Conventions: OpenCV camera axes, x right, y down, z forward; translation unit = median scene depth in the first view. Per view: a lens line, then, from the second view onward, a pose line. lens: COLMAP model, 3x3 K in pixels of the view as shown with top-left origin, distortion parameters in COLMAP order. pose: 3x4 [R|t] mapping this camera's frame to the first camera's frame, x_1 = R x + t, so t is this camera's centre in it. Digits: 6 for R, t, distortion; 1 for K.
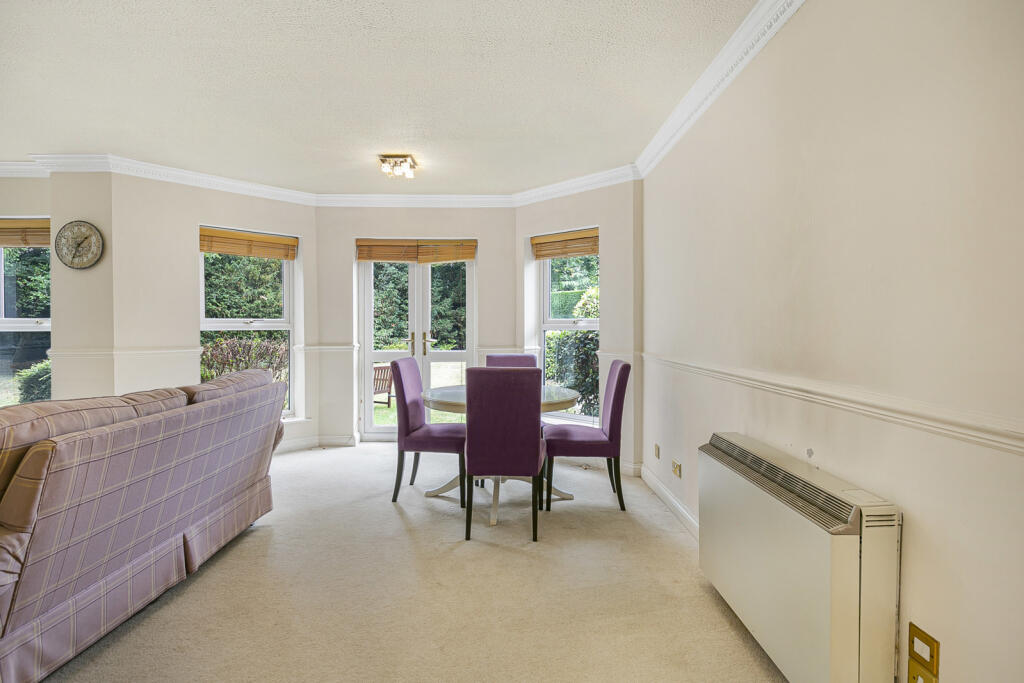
lens RADIAL K [[516.2, 0, 512.3], [0, 516.2, 342.6], [0, 0, 1]] dist [0.003128, 0.000546]
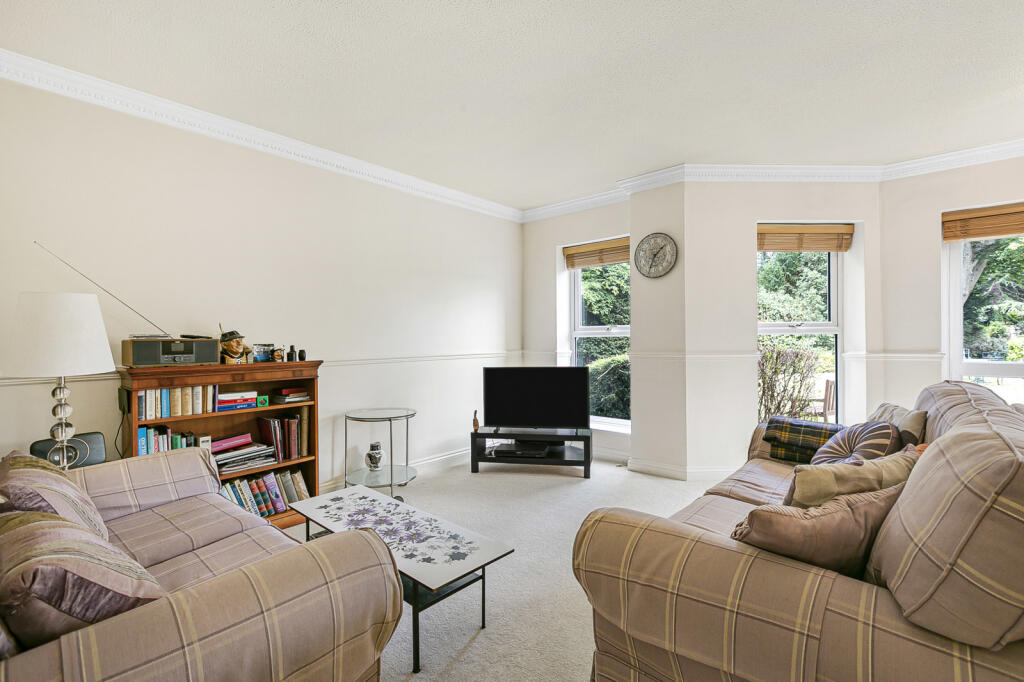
lens RADIAL K [[468.1, 0, 511.0], [0, 468.1, 341.6], [0, 0, 1]] dist [-0.002664, 0.001548]
pose [[0.731553, -0.002916, -0.681779, -0.311274], [-0.012166, 0.999776, -0.017330, 0.007890], [0.681676, 0.020973, 0.731353, 0.071634]]
